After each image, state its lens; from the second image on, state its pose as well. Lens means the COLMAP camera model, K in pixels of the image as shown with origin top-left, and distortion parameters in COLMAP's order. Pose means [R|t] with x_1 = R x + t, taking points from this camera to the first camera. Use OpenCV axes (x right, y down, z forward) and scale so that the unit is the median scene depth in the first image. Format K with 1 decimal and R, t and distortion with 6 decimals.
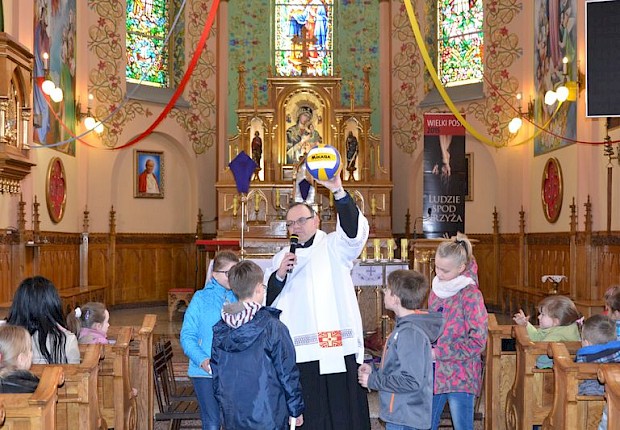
lens RADIAL K [[886.0, 0, 310.0], [0, 886.0, 215.0], [0, 0, 1]] dist [-0.027489, 0.058022]
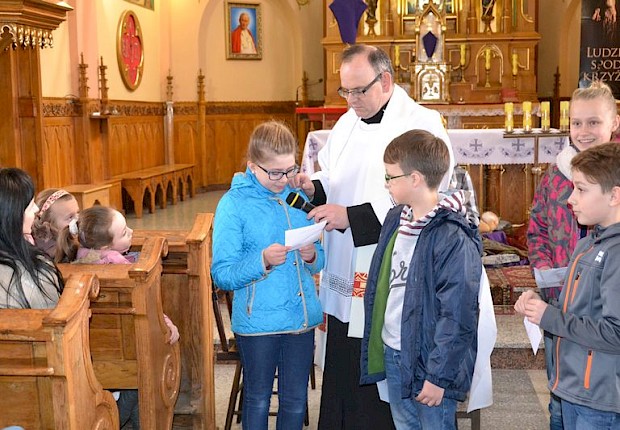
lens RADIAL K [[950.7, 0, 310.0], [0, 950.7, 215.0], [0, 0, 1]] dist [-0.033920, 0.153064]
pose [[0.991380, 0.000731, -0.131014, -0.000872], [0.017354, 0.990442, 0.136837, 0.005218], [0.129862, -0.137931, 0.981891, 0.105655]]
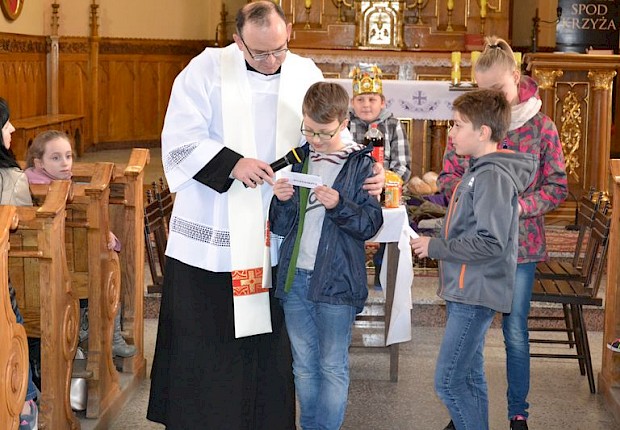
lens RADIAL K [[1348.1, 0, 310.0], [0, 1348.1, 215.0], [0, 0, 1]] dist [-0.021458, 0.380854]
pose [[0.997676, 0.027506, -0.062343, 0.009806], [-0.018146, 0.989115, 0.146019, 0.001363], [0.065681, -0.144549, 0.987315, -0.028073]]
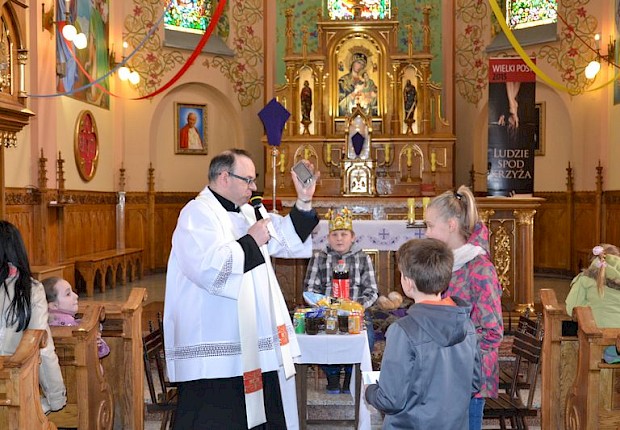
lens RADIAL K [[910.0, 0, 310.0], [0, 910.0, 215.0], [0, 0, 1]] dist [-0.016564, 0.070968]
pose [[0.996992, -0.000462, -0.077498, 0.018328], [0.004009, 0.998951, 0.045618, 0.001633], [0.077395, -0.045792, 0.995948, 0.056957]]
